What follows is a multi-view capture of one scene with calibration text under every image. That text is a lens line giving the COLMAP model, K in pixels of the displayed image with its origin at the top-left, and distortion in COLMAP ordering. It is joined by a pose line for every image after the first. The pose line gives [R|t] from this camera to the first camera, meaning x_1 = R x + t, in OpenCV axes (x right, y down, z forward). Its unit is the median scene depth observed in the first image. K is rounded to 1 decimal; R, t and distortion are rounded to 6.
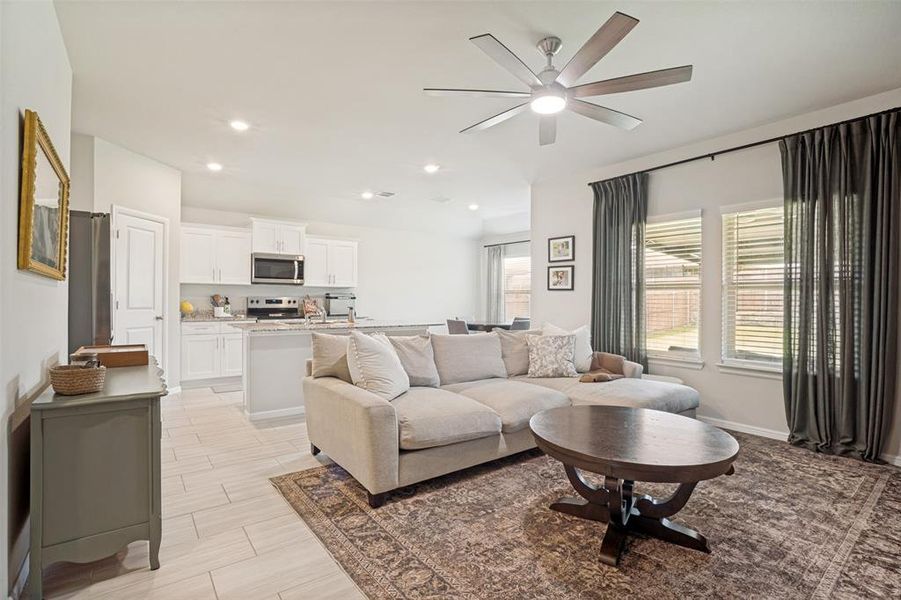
lens RADIAL K [[424.5, 0, 434.0], [0, 424.5, 303.4], [0, 0, 1]] dist [-0.044482, 0.015872]
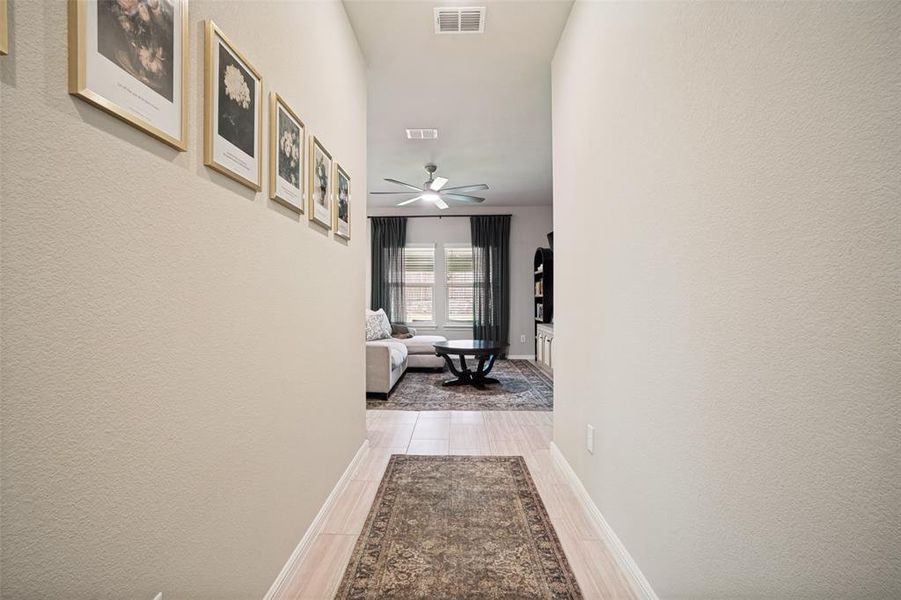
lens RADIAL K [[441.3, 0, 441.6], [0, 441.3, 298.4], [0, 0, 1]] dist [-0.000356, -0.000014]
pose [[0.624020, -0.009943, 0.781345, -0.678300], [0.014894, 0.999889, 0.000829, 0.013404], [-0.781267, 0.011120, 0.624098, -0.192186]]
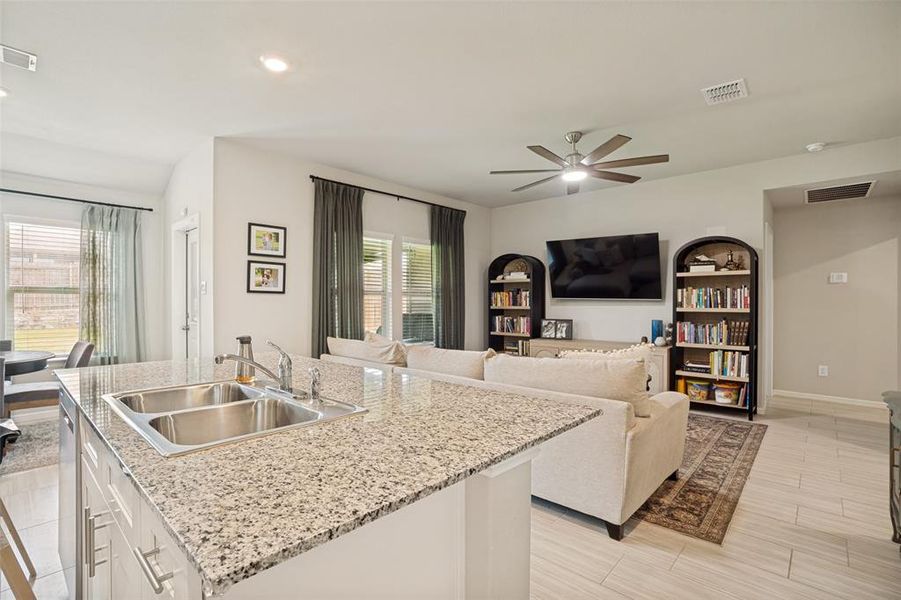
lens RADIAL K [[424.5, 0, 441.4], [0, 424.5, 300.3], [0, 0, 1]] dist [-0.044482, 0.015872]
pose [[-0.190346, -0.009386, 0.981672, -0.539435], [0.004697, 0.999934, 0.010472, -0.025011], [-0.981706, 0.006604, -0.190289, 0.851638]]
